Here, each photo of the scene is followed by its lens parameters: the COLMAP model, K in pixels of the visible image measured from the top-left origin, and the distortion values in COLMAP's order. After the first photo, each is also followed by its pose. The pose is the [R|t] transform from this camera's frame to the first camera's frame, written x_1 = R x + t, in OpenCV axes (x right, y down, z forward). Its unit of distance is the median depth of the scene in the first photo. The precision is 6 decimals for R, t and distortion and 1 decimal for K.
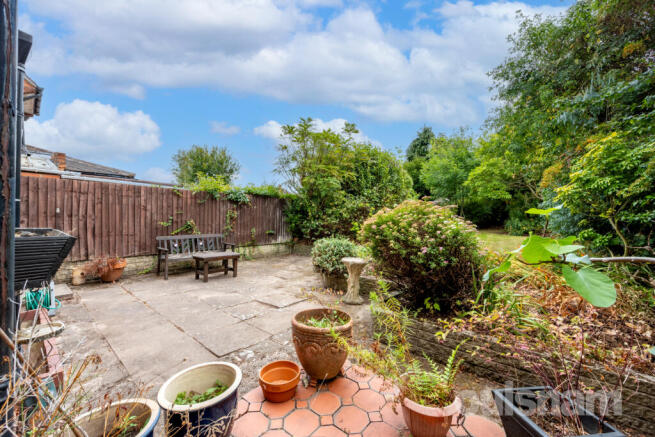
lens RADIAL K [[256.7, 0, 327.5], [0, 256.7, 218.5], [0, 0, 1]] dist [-0.001244, 0.000126]
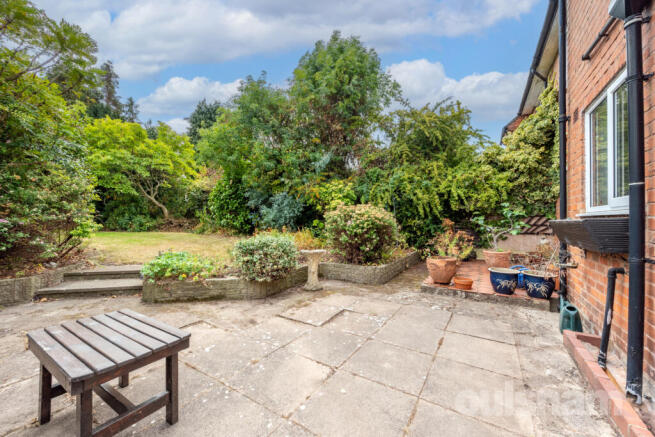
lens RADIAL K [[256.7, 0, 327.5], [0, 256.7, 218.5], [0, 0, 1]] dist [-0.001244, 0.000126]
pose [[-0.132354, -0.006175, 0.991183, -0.495898], [-0.001273, 0.999981, 0.006060, 0.009070], [-0.991202, -0.000460, -0.132360, 0.541717]]
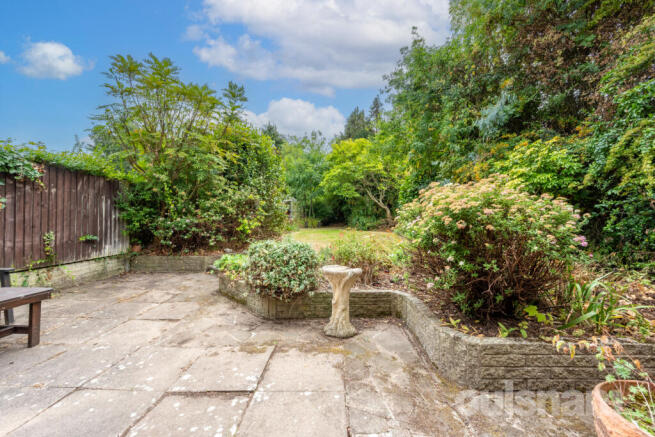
lens RADIAL K [[256.7, 0, 327.5], [0, 256.7, 218.5], [0, 0, 1]] dist [-0.001244, 0.000126]
pose [[0.777895, -0.004505, 0.628378, -0.170212], [0.007913, 0.999965, -0.002627, 0.016251], [-0.628344, 0.007016, 0.777904, 0.251001]]
